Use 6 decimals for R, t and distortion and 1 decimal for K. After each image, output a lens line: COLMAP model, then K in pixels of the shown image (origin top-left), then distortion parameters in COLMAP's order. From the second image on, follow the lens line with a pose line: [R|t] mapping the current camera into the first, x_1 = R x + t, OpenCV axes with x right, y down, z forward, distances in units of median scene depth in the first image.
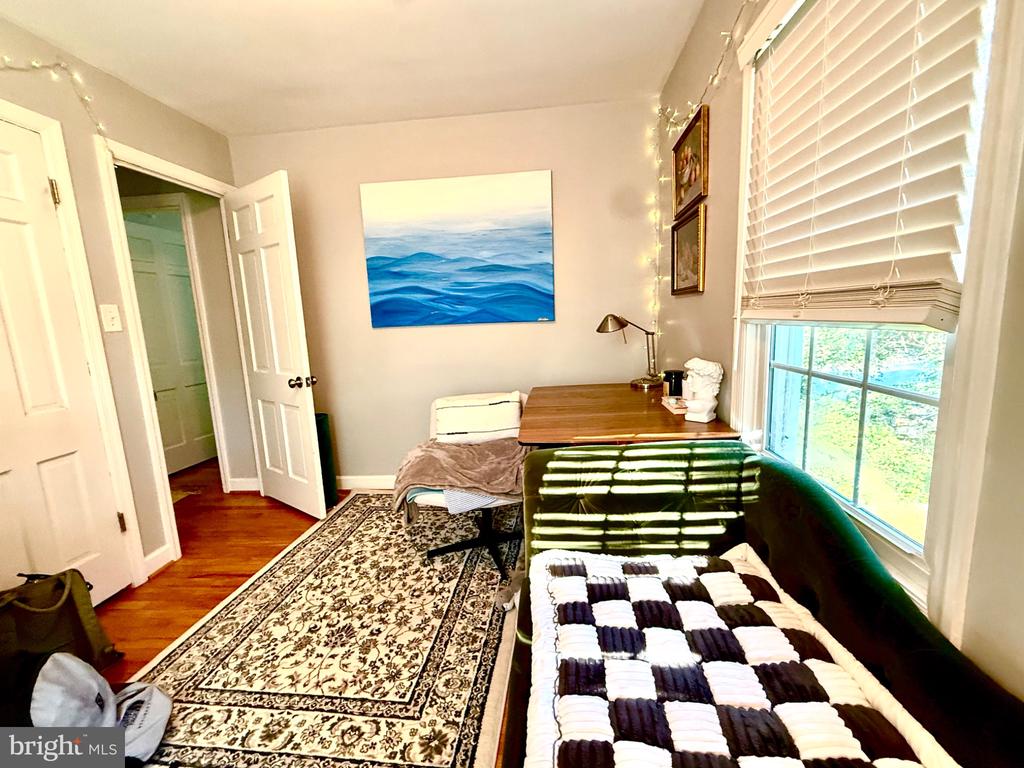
lens RADIAL K [[436.3, 0, 511.9], [0, 436.3, 383.9], [0, 0, 1]] dist [0.003788, 0.000111]
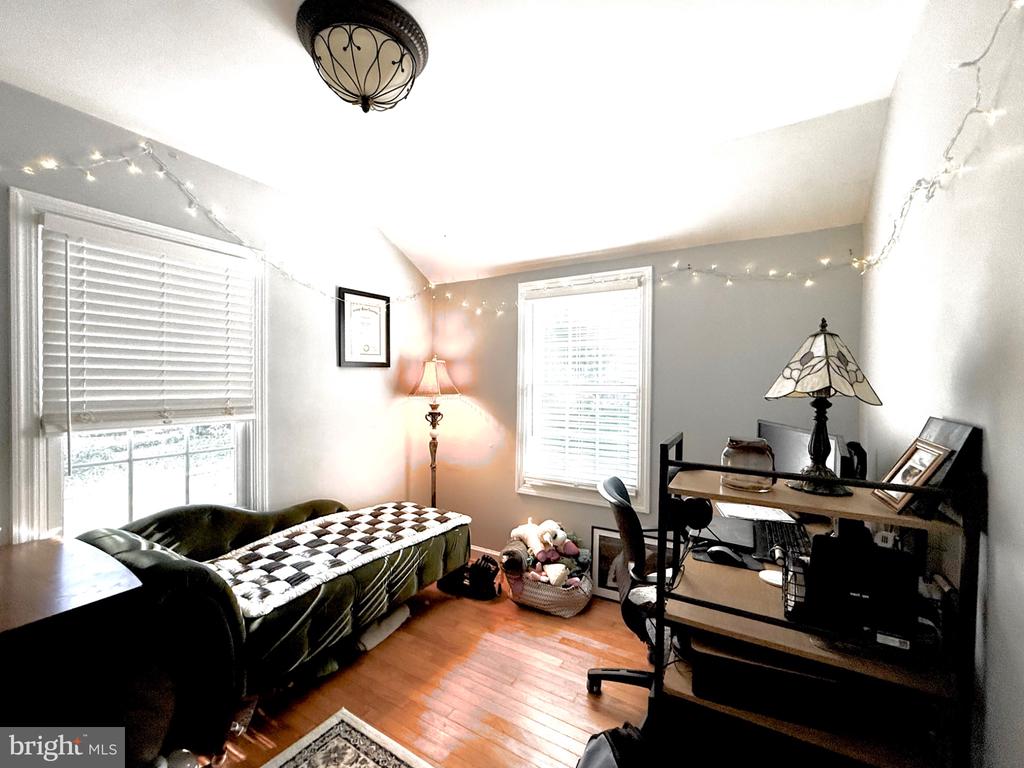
lens RADIAL K [[436.3, 0, 511.4], [0, 436.3, 386.6], [0, 0, 1]] dist [0.003788, 0.000111]
pose [[-0.899505, 0.035074, 0.435500, -1.270244], [0.103706, 0.985426, 0.134837, -0.364339], [-0.424424, 0.166451, -0.890033, 1.789635]]
